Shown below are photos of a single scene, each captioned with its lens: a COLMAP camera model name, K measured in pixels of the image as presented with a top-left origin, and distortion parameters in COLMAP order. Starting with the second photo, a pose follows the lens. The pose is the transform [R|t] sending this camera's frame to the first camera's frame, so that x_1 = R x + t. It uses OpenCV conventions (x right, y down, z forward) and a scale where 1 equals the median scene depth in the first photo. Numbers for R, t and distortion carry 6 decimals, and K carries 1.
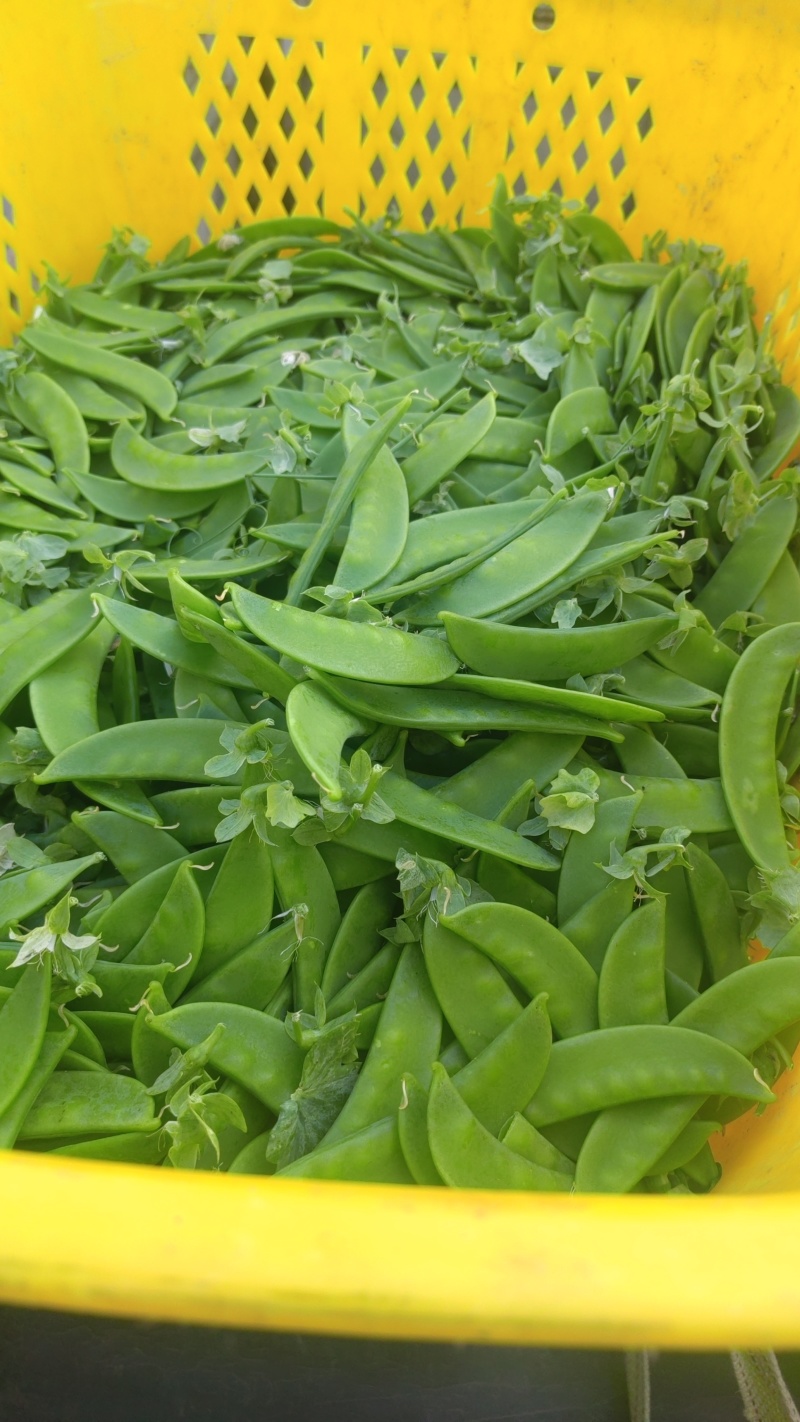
lens RADIAL K [[970.2, 0, 400.0], [0, 970.2, 711.0], [0, 0, 1]] dist [0.001666, 0.000533]
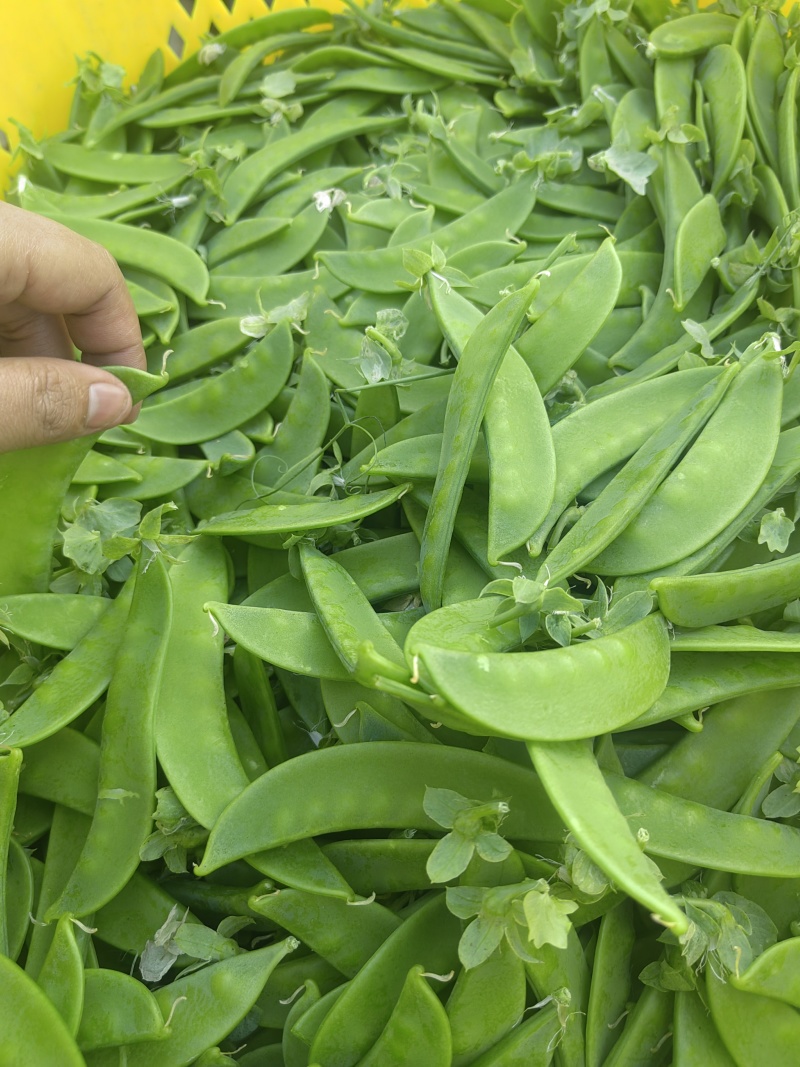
lens RADIAL K [[827.7, 0, 400.0], [0, 827.7, 533.5], [0, 0, 1]] dist [0.045291, -0.105328]
pose [[0.986284, -0.163898, 0.019523, -0.108454], [0.158559, 0.973668, 0.163795, -0.181839], [-0.045854, -0.158453, 0.986301, 0.217069]]
